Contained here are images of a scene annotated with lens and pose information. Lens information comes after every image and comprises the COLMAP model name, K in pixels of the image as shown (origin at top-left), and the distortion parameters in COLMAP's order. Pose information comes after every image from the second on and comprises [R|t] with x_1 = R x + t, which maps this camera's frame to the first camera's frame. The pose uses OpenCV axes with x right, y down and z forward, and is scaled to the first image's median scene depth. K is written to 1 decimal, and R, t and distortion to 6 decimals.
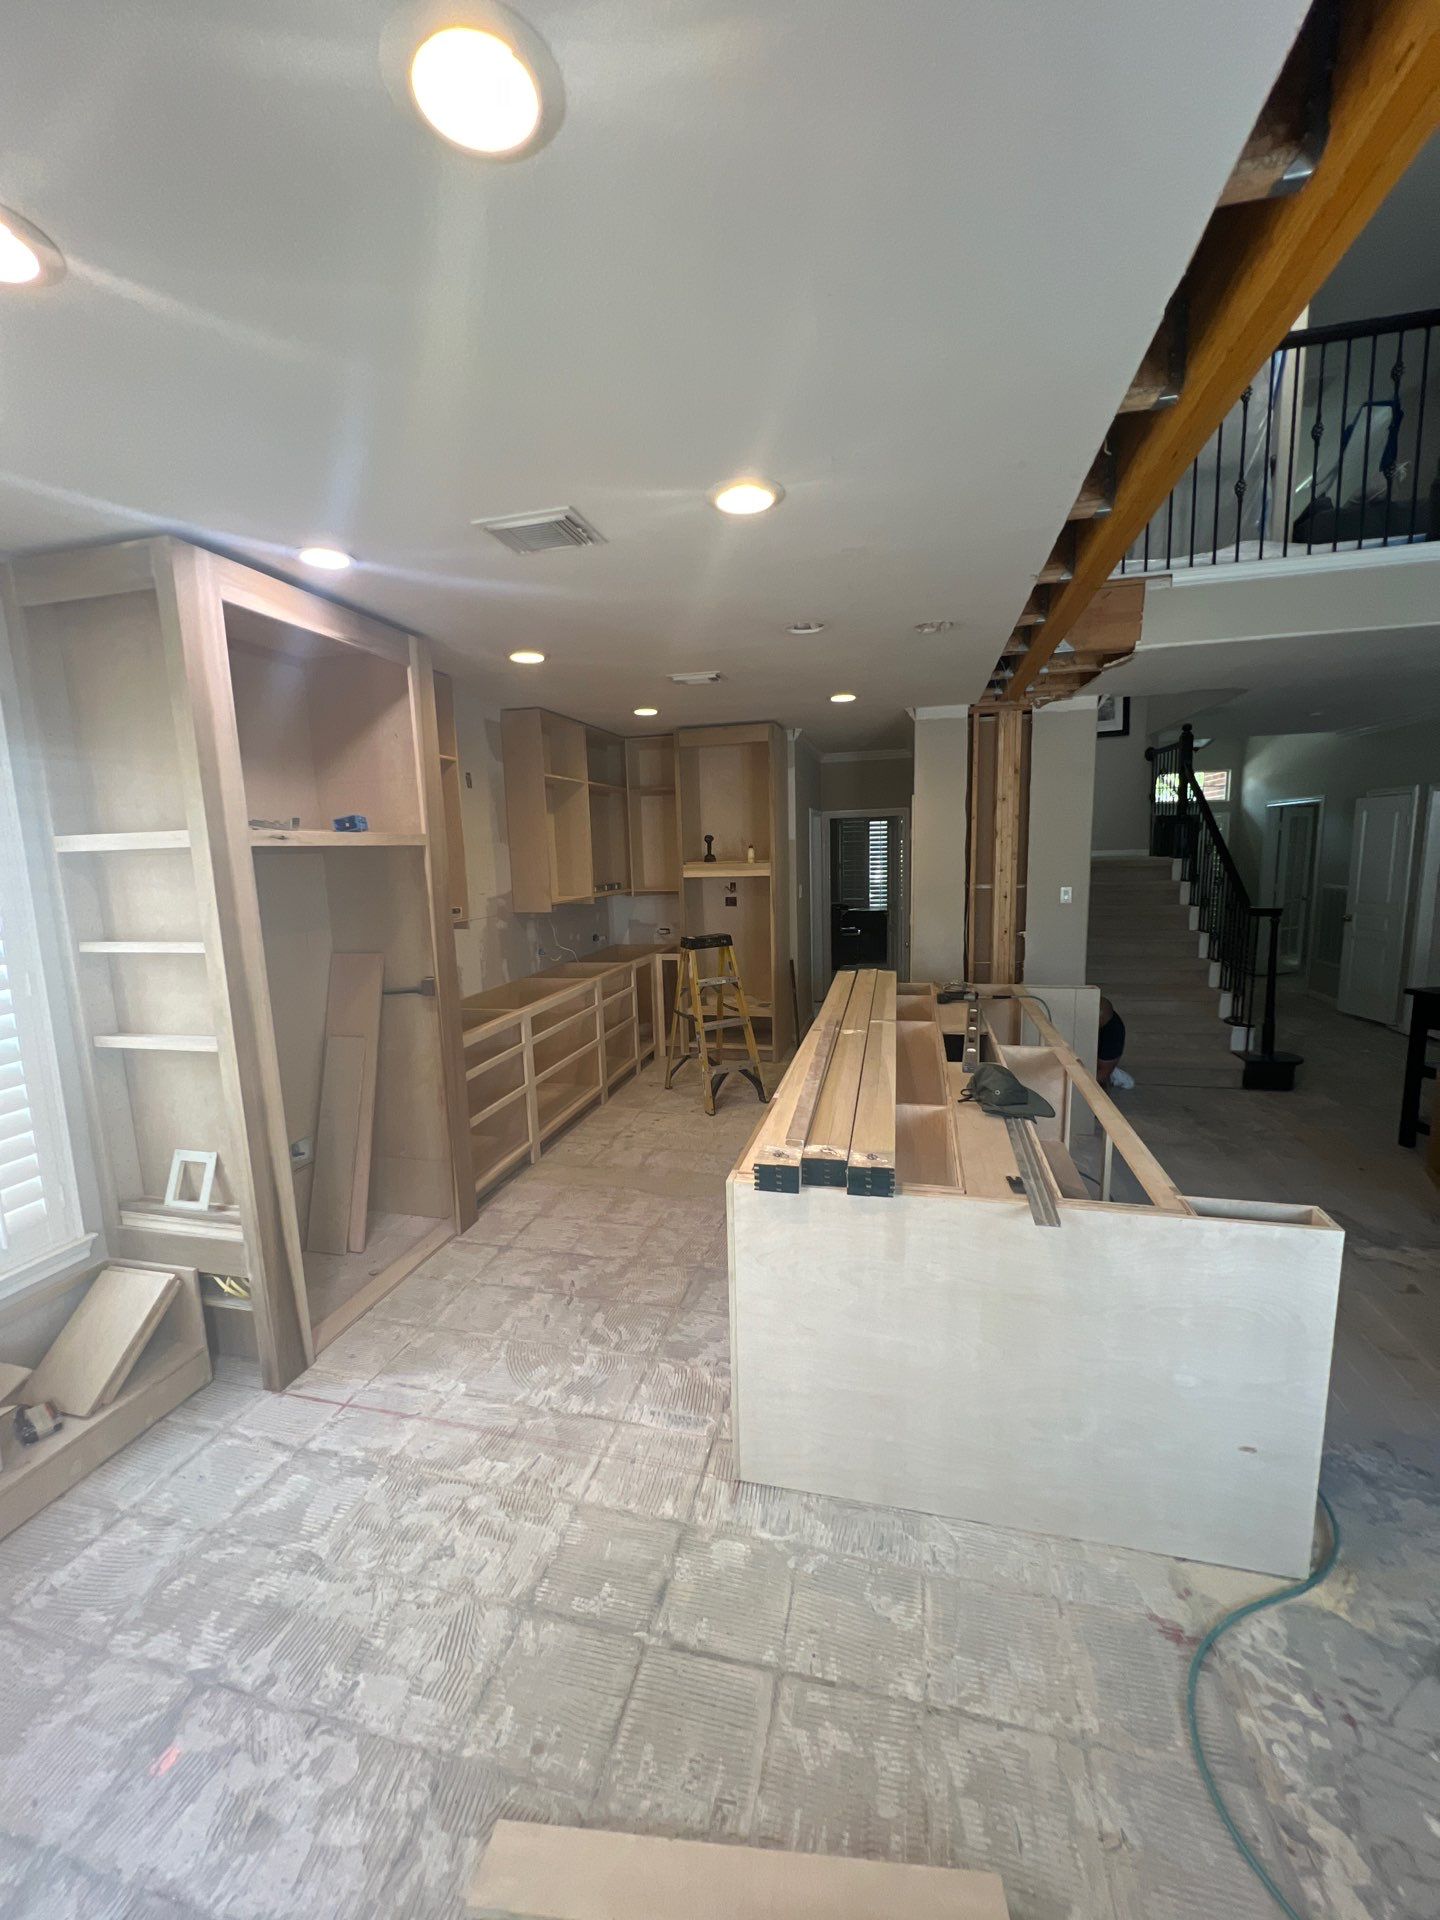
lens RADIAL K [[765.8, 0, 717.0], [0, 765.8, 960.0], [0, 0, 1]] dist [-0.001412, 0.000138]
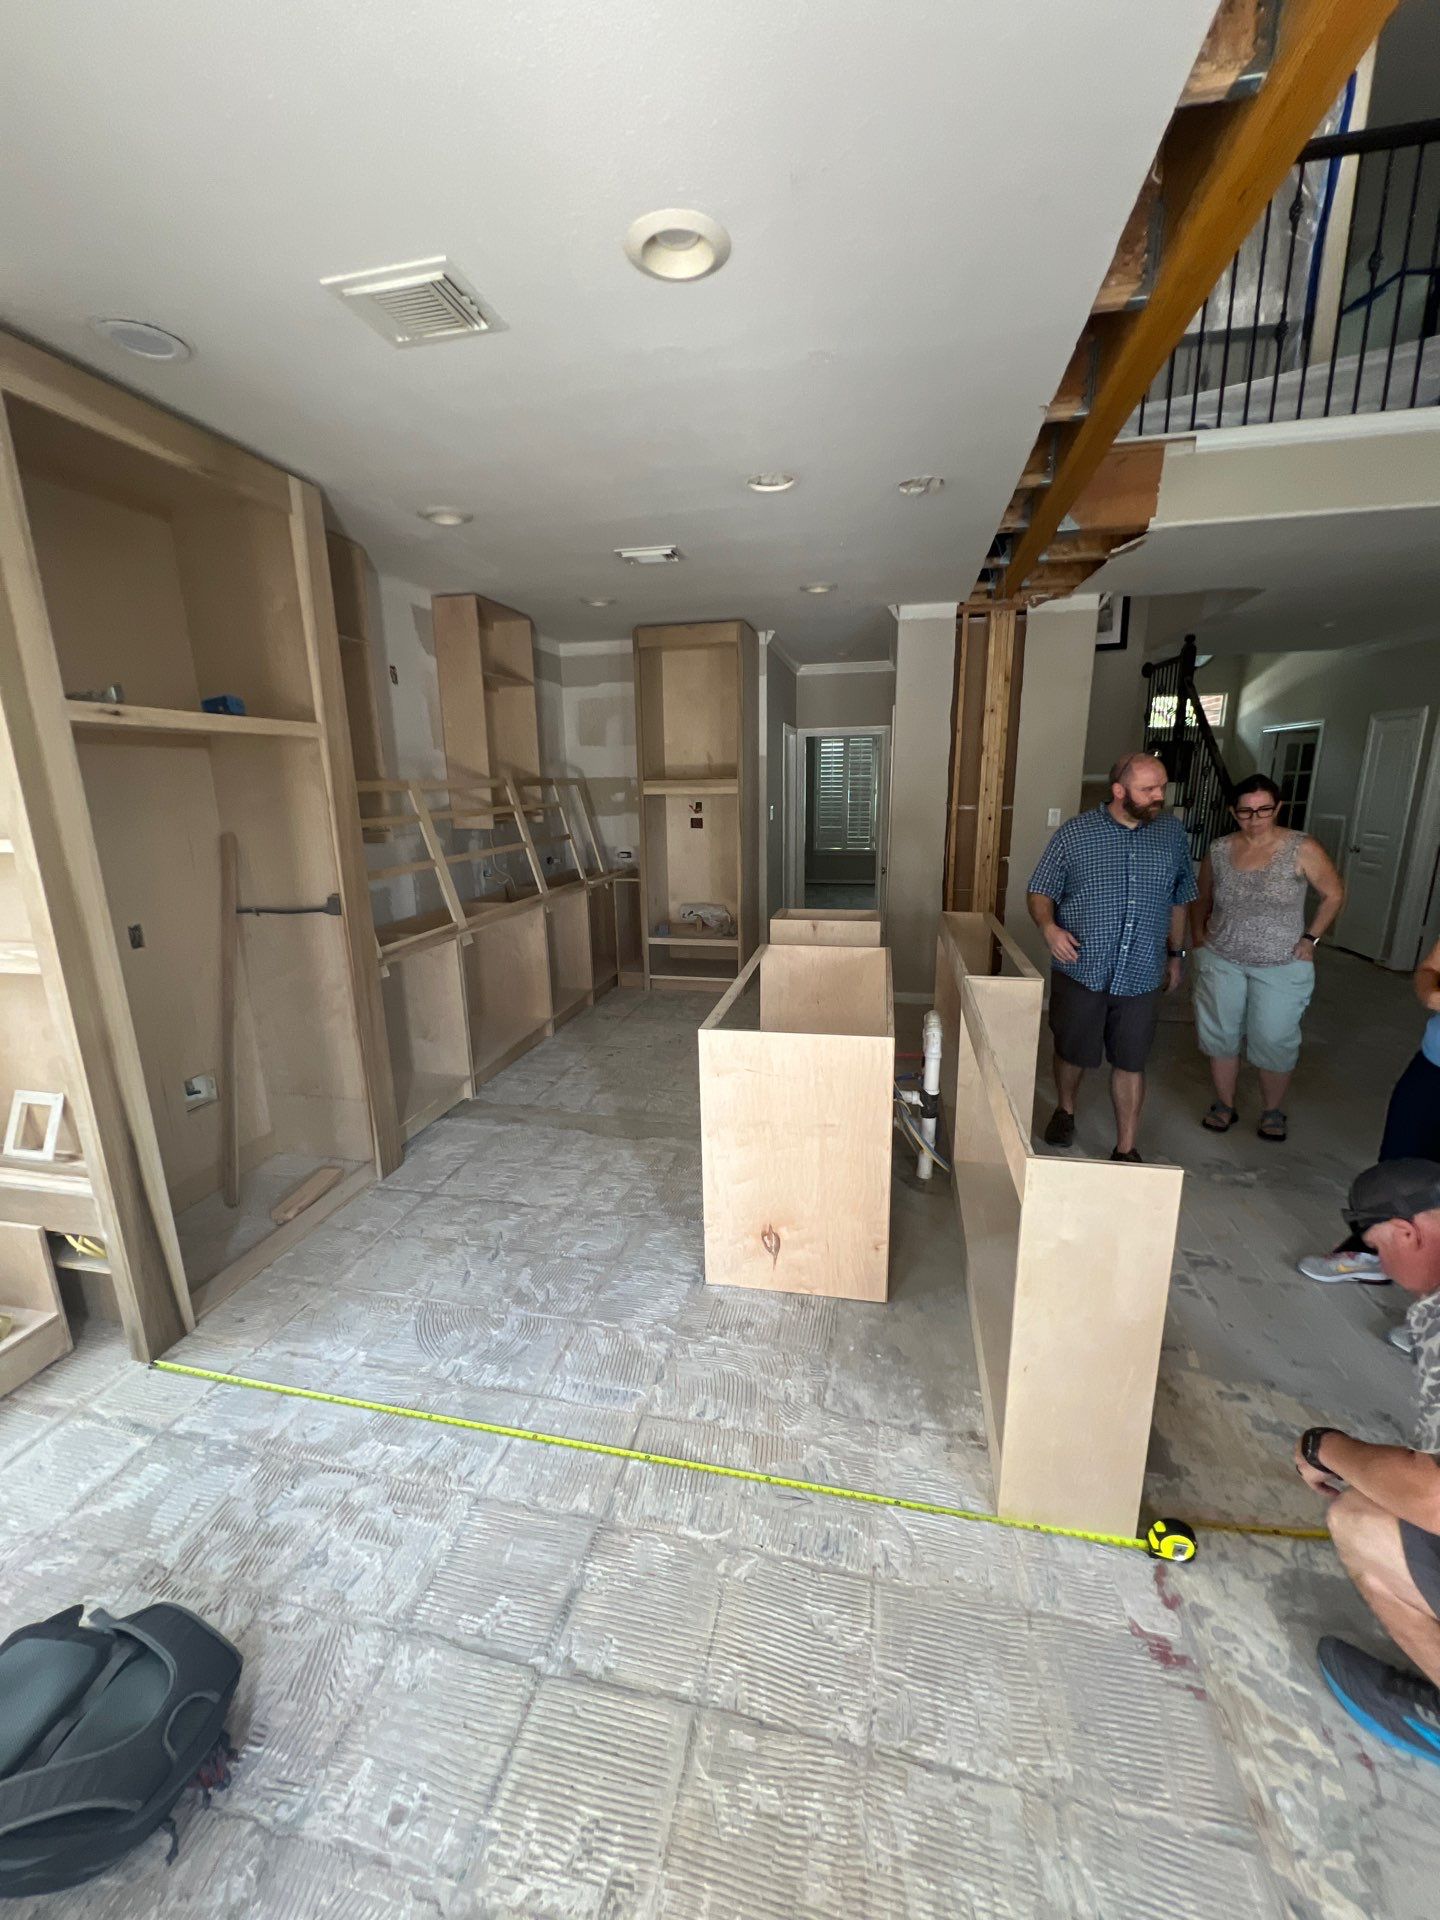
lens RADIAL K [[767.4, 0, 717.5], [0, 767.4, 961.0], [0, 0, 1]] dist [-0.001874, 0.000311]
pose [[0.999562, 0.006467, 0.028894, 0.042201], [-0.008944, 0.996218, 0.086433, 0.023326], [-0.028225, -0.086653, 0.995839, 0.133869]]
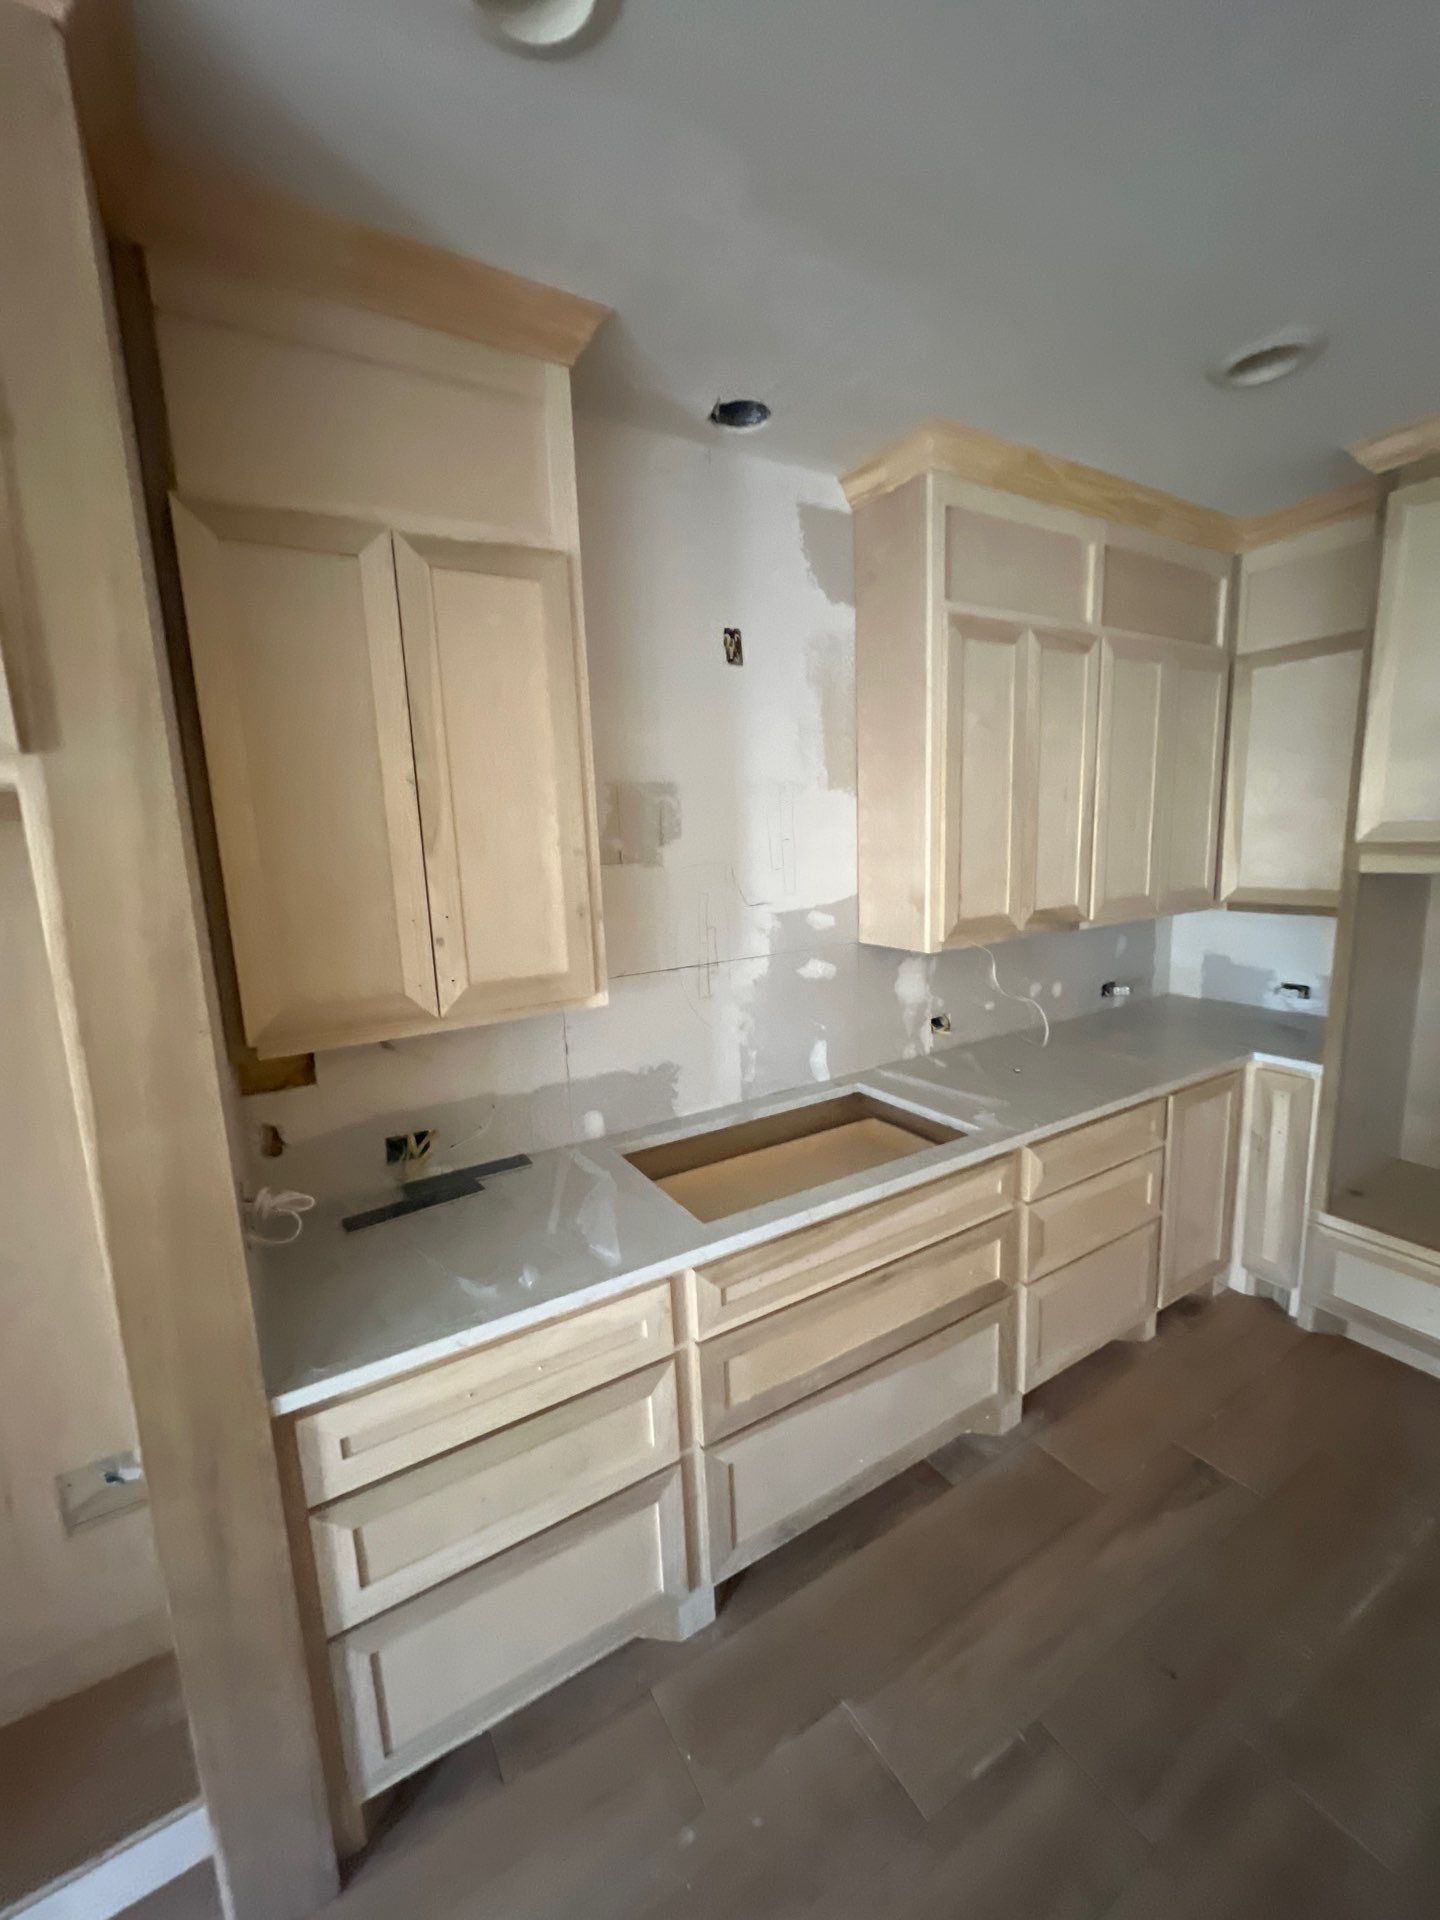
lens RADIAL K [[764.7, 0, 721.5], [0, 764.7, 956.8], [0, 0, 1]] dist [-0.004847, -0.000001]
pose [[0.712427, 0.115876, -0.692113, -0.008051], [-0.086349, 0.993253, 0.077411, -0.152447], [0.696413, 0.004613, 0.717626, 1.138160]]
